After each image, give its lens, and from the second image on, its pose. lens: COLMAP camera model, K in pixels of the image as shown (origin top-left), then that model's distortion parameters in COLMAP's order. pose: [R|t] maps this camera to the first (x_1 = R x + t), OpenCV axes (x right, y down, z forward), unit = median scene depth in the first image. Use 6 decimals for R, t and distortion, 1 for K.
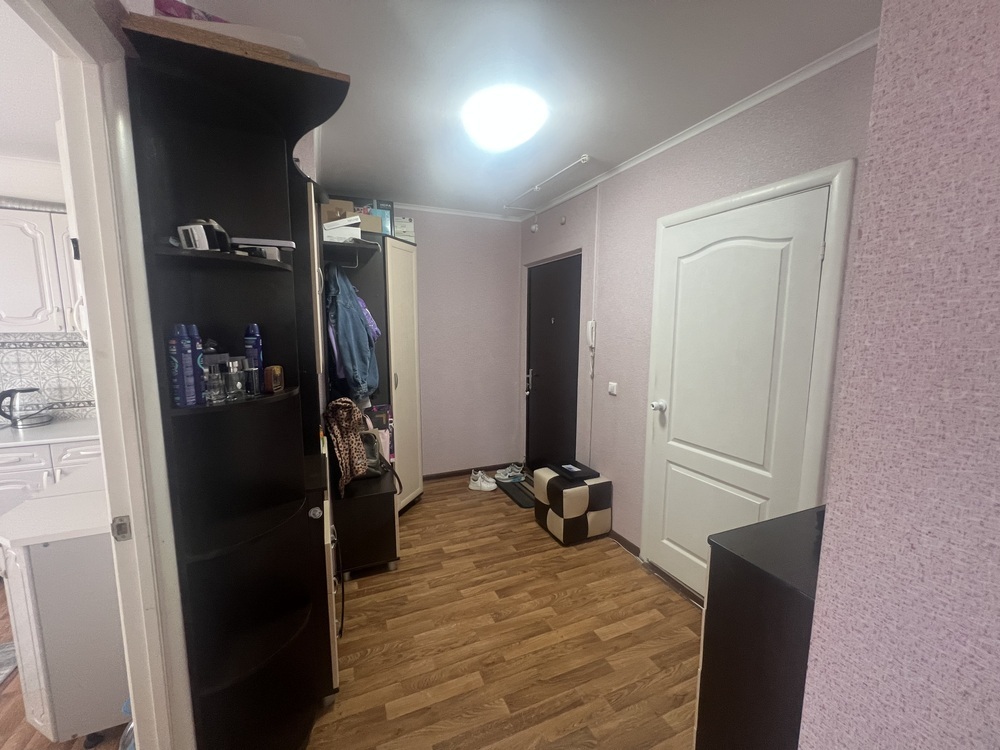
lens RADIAL K [[398.2, 0, 500.0], [0, 398.2, 375.0], [0, 0, 1]] dist [-0.000551, 0.000051]
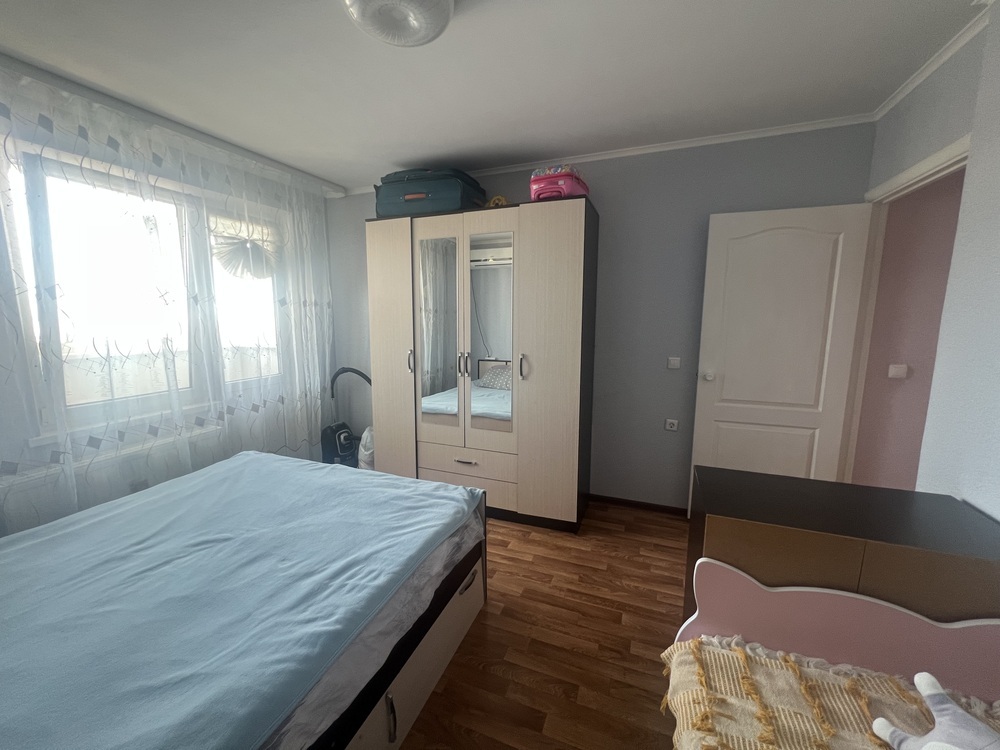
lens RADIAL K [[398.2, 0, 500.0], [0, 398.2, 375.0], [0, 0, 1]] dist [-0.000551, 0.000051]
pose [[-0.713396, -0.108785, 0.692266, -0.385787], [0.082016, 0.968126, 0.236654, -0.164959], [-0.695945, 0.225605, -0.681735, 1.552577]]
